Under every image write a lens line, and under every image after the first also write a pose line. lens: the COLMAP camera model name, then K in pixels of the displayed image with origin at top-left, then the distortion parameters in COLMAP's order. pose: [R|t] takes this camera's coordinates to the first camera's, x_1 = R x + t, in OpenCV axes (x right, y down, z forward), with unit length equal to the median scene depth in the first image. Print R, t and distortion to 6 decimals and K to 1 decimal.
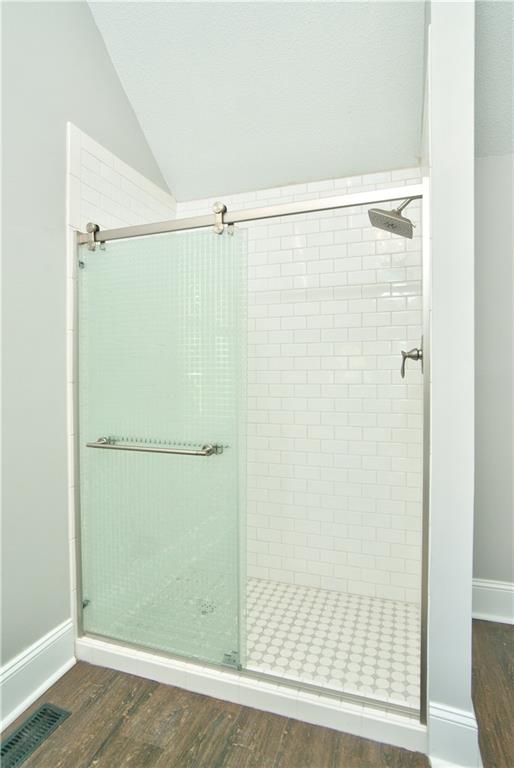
lens RADIAL K [[405.1, 0, 274.5], [0, 405.1, 380.6], [0, 0, 1]] dist [-0.004445, -0.000314]
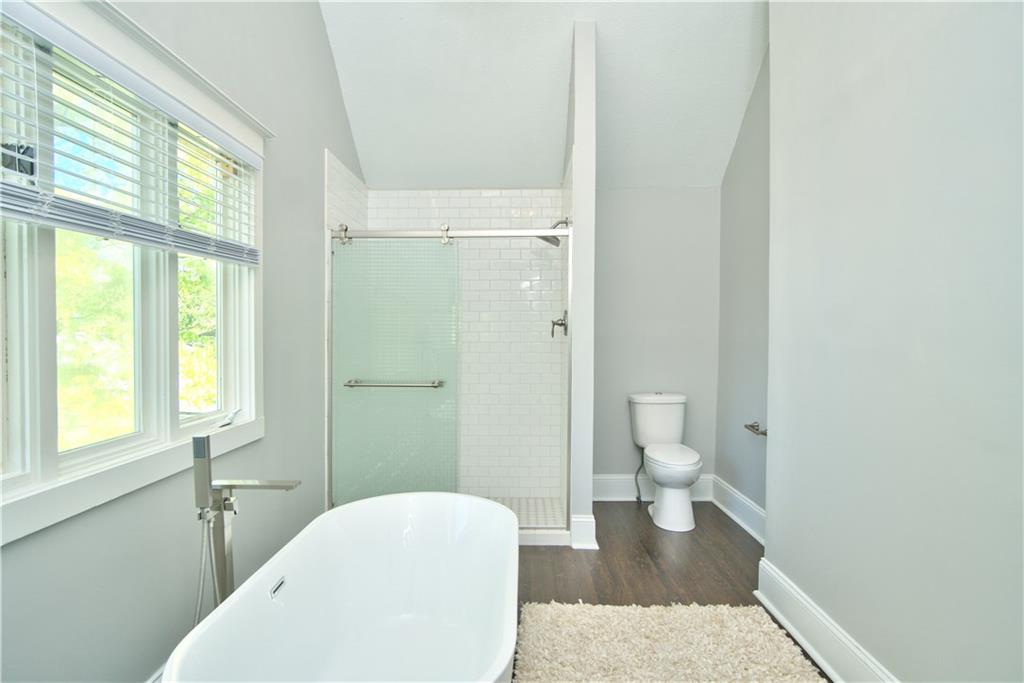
lens RADIAL K [[557.9, 0, 516.7], [0, 557.9, 334.9], [0, 0, 1]] dist [0.000509, 0.001808]
pose [[0.949195, 0.006265, 0.314626, -0.487598], [-0.005008, 0.999976, -0.004806, -0.006485], [-0.314648, 0.002986, 0.949204, -0.986774]]
